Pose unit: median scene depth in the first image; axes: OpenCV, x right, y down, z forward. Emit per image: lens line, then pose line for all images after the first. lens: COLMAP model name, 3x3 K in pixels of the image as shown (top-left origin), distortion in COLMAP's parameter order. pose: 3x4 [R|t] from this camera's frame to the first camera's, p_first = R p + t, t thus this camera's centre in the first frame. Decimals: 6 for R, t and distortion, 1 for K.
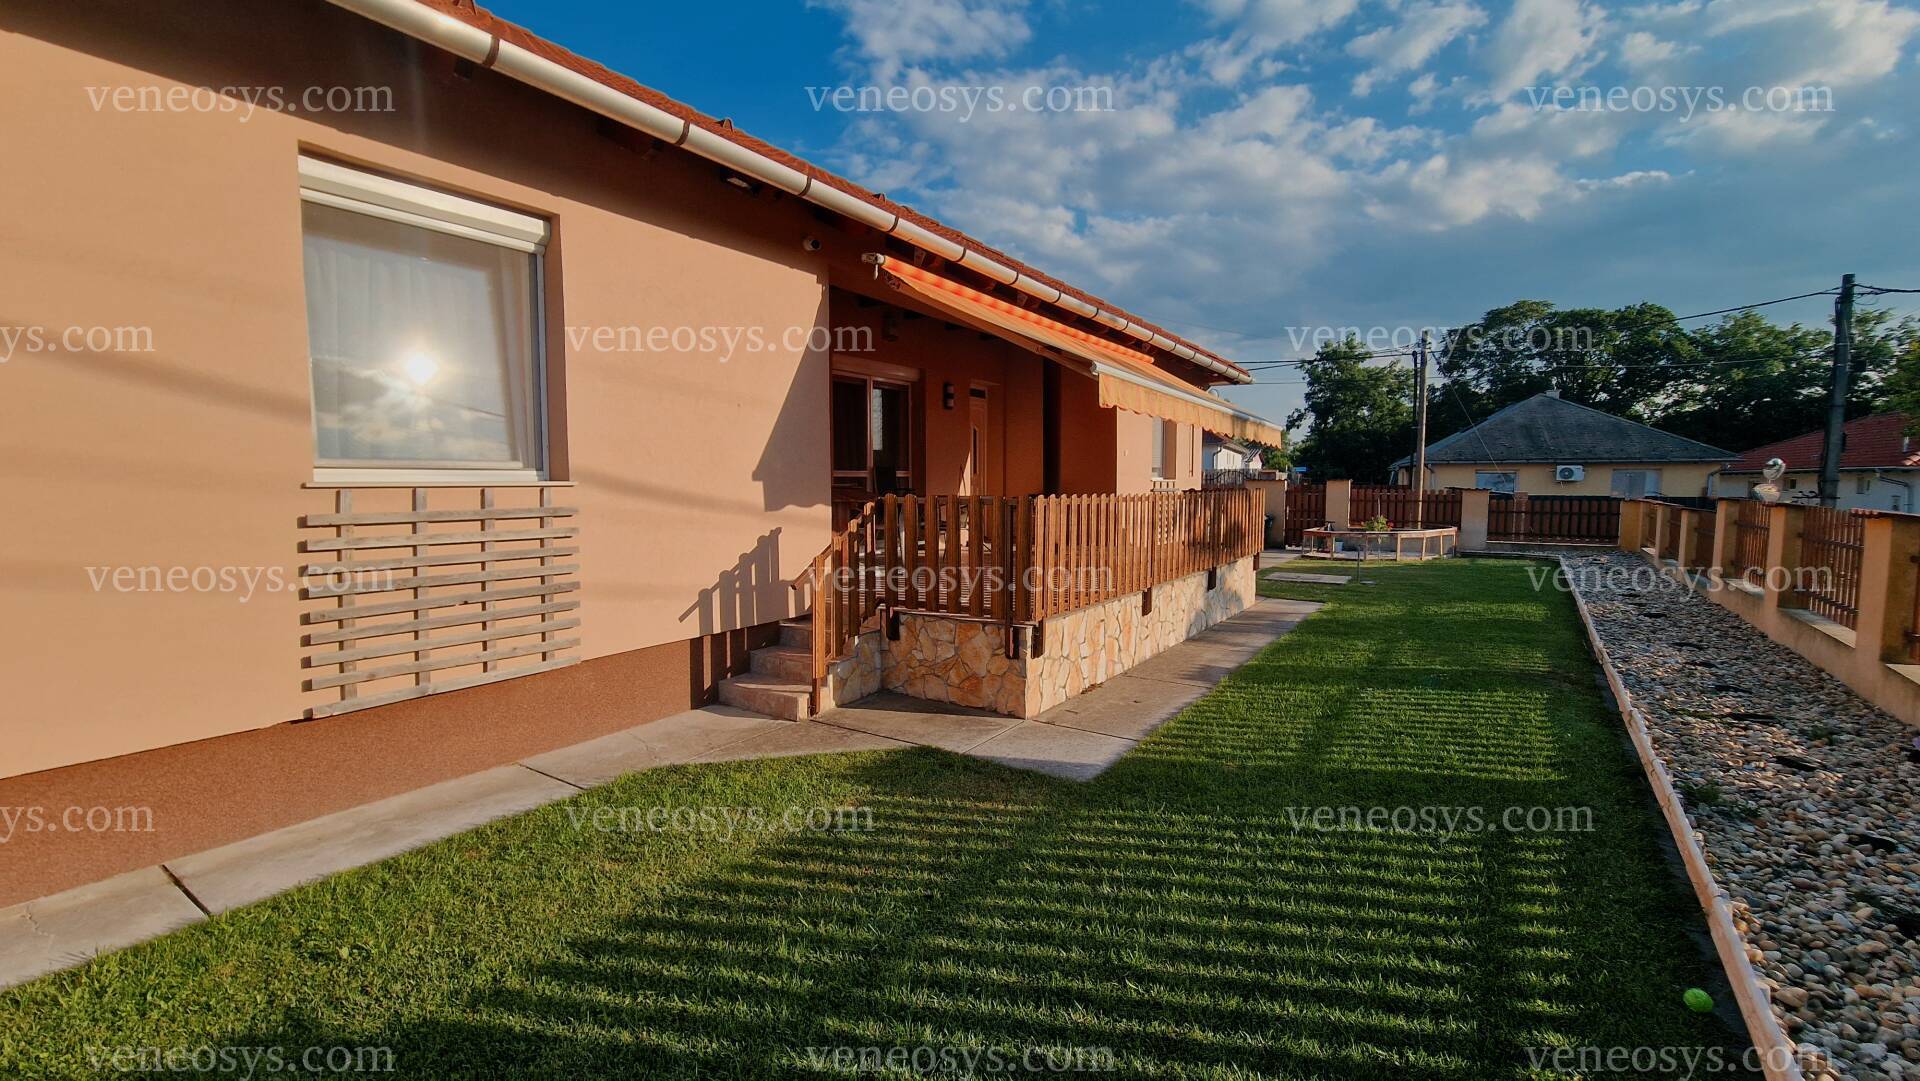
lens RADIAL K [[794.8, 0, 954.9], [0, 794.8, 516.6], [0, 0, 1]] dist [0.007347, -0.006867]
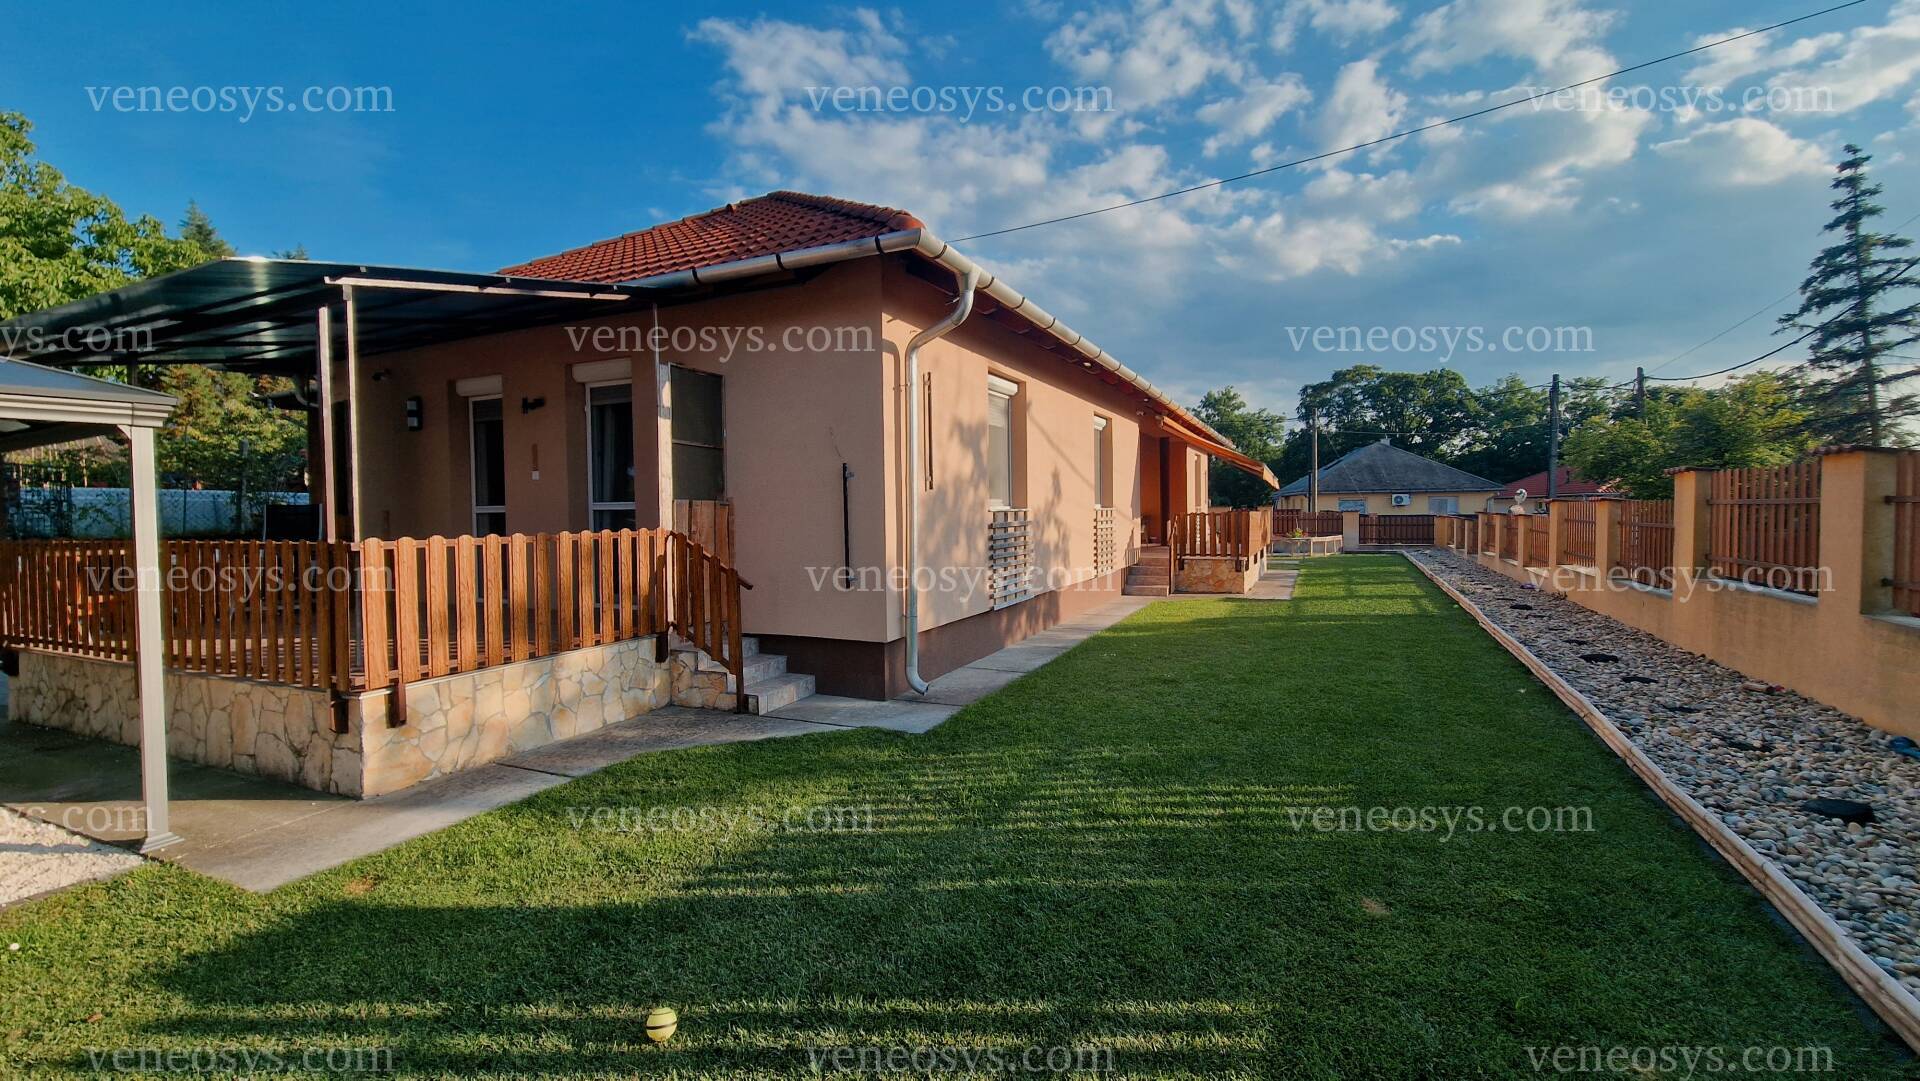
lens RADIAL K [[794.8, 0, 963.7], [0, 794.8, 534.1], [0, 0, 1]] dist [0.007347, -0.006867]
pose [[0.986416, -0.019124, 0.163147, -0.122168], [0.022100, 0.999621, -0.016445, 0.007014], [-0.162771, 0.019827, 0.986465, -0.145301]]
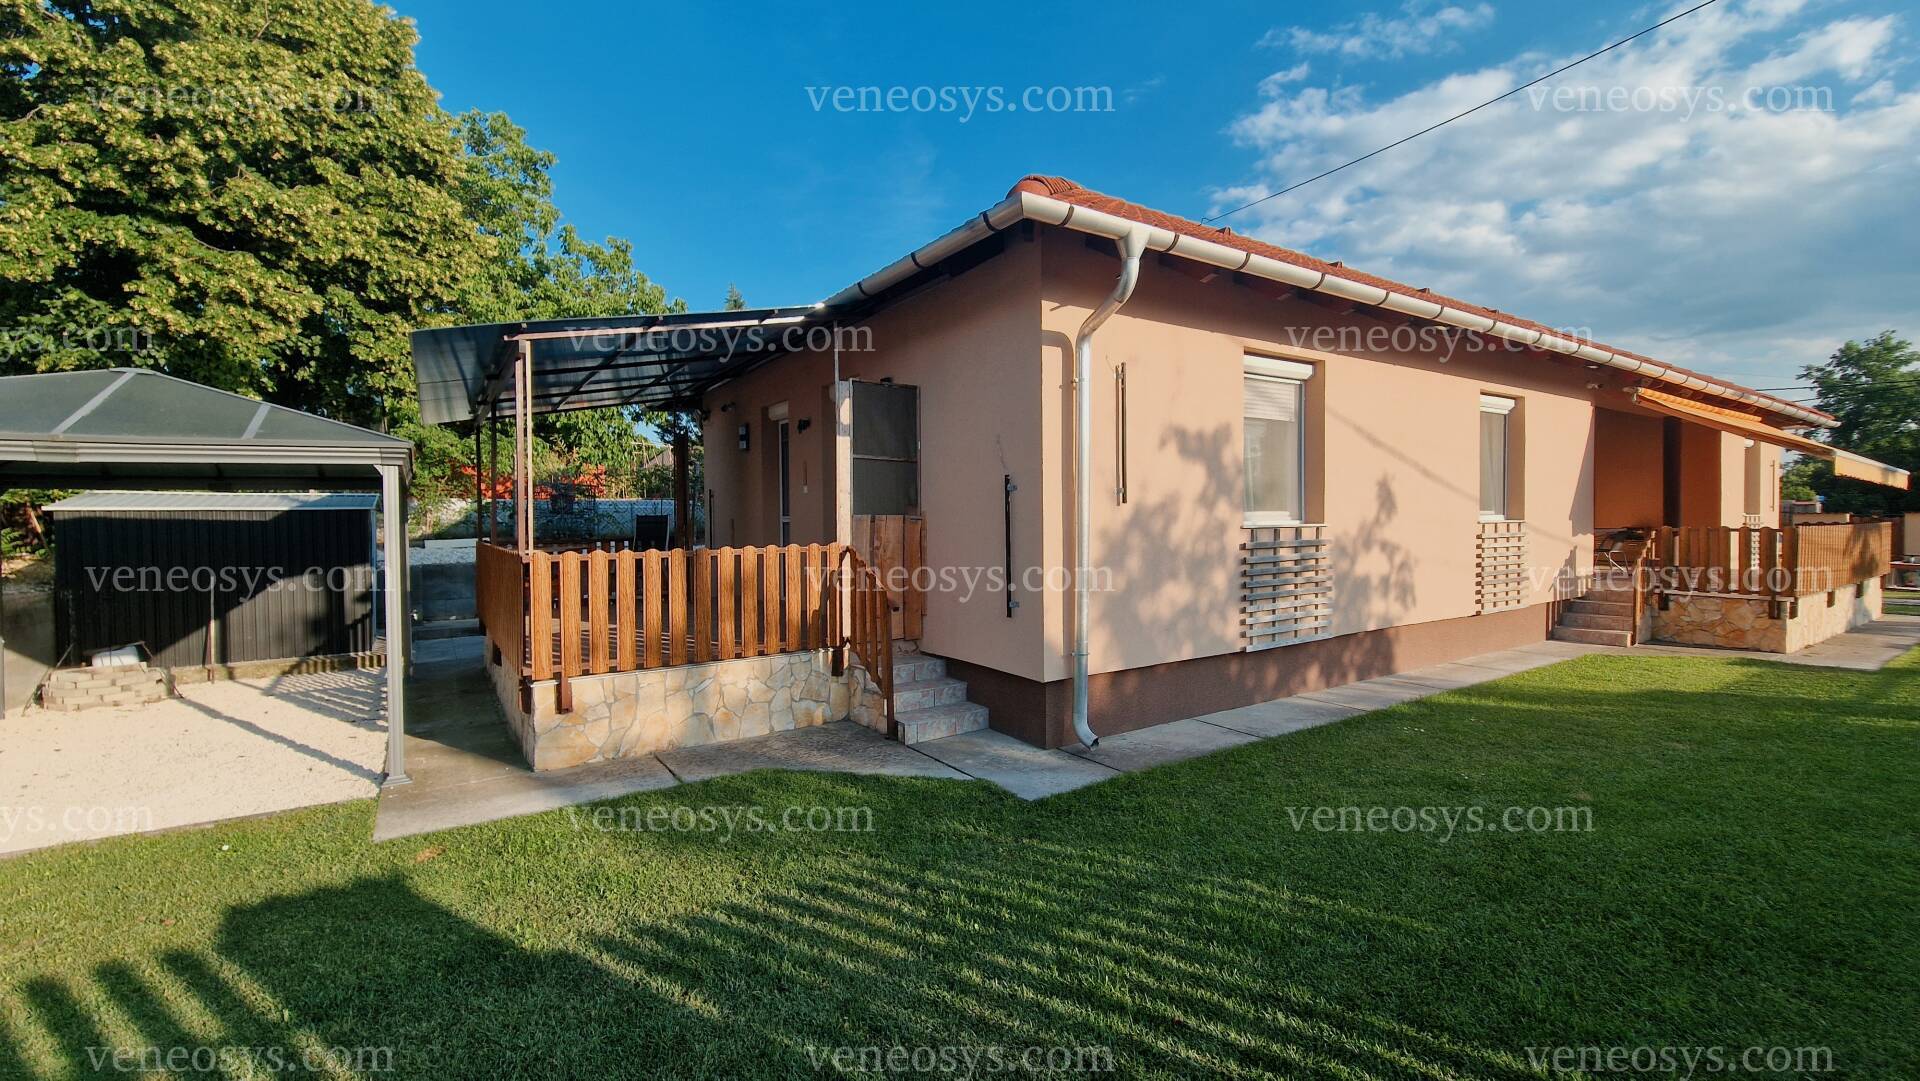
lens RADIAL K [[794.8, 0, 945.0], [0, 794.8, 528.6], [0, 0, 1]] dist [0.007347, -0.006867]
pose [[0.921975, -0.001888, -0.387246, -0.088343], [-0.009925, 0.999544, -0.028503, 0.004351], [0.387123, 0.030122, 0.921536, -0.126122]]
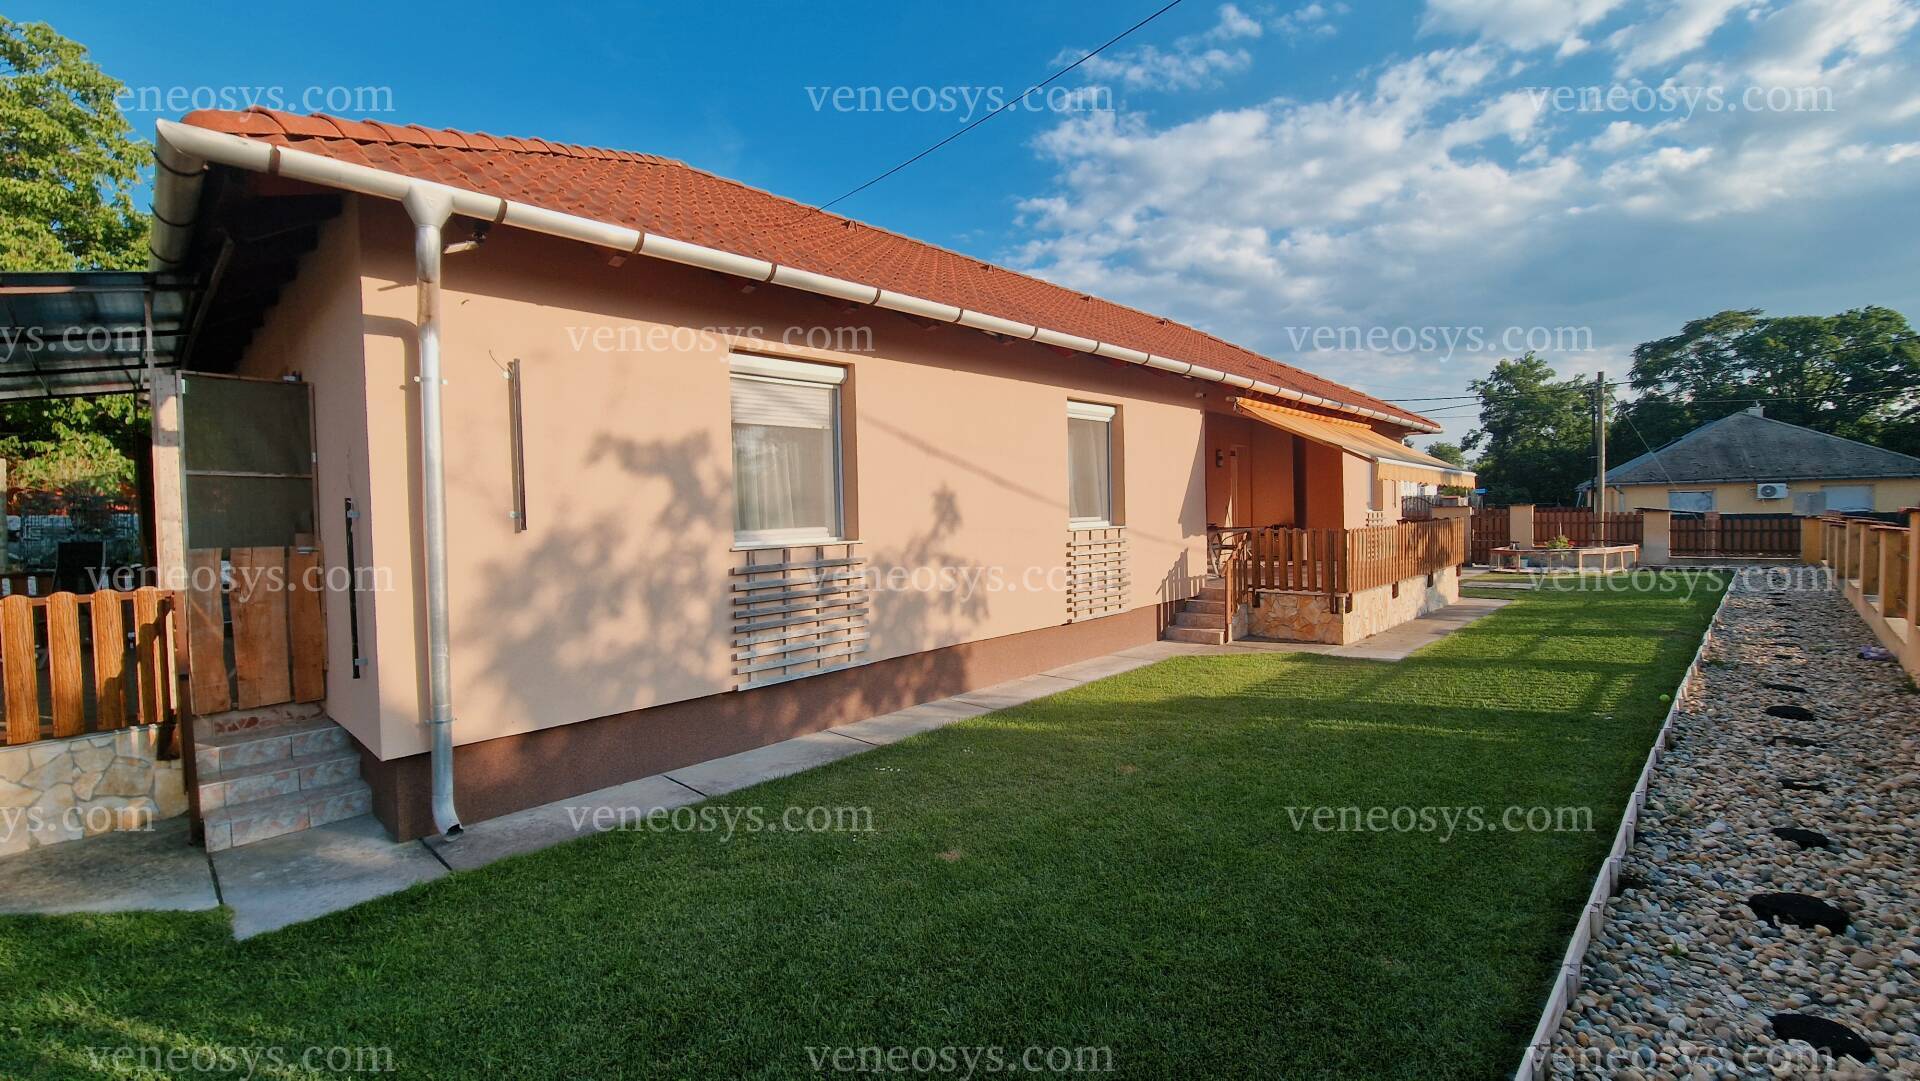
lens RADIAL K [[794.8, 0, 949.3], [0, 794.8, 526.3], [0, 0, 1]] dist [0.007347, -0.006867]
pose [[0.984621, -0.021128, -0.173421, -0.047144], [0.016575, 0.999480, -0.027663, 0.000646], [0.173915, 0.024363, 0.984459, -0.098017]]
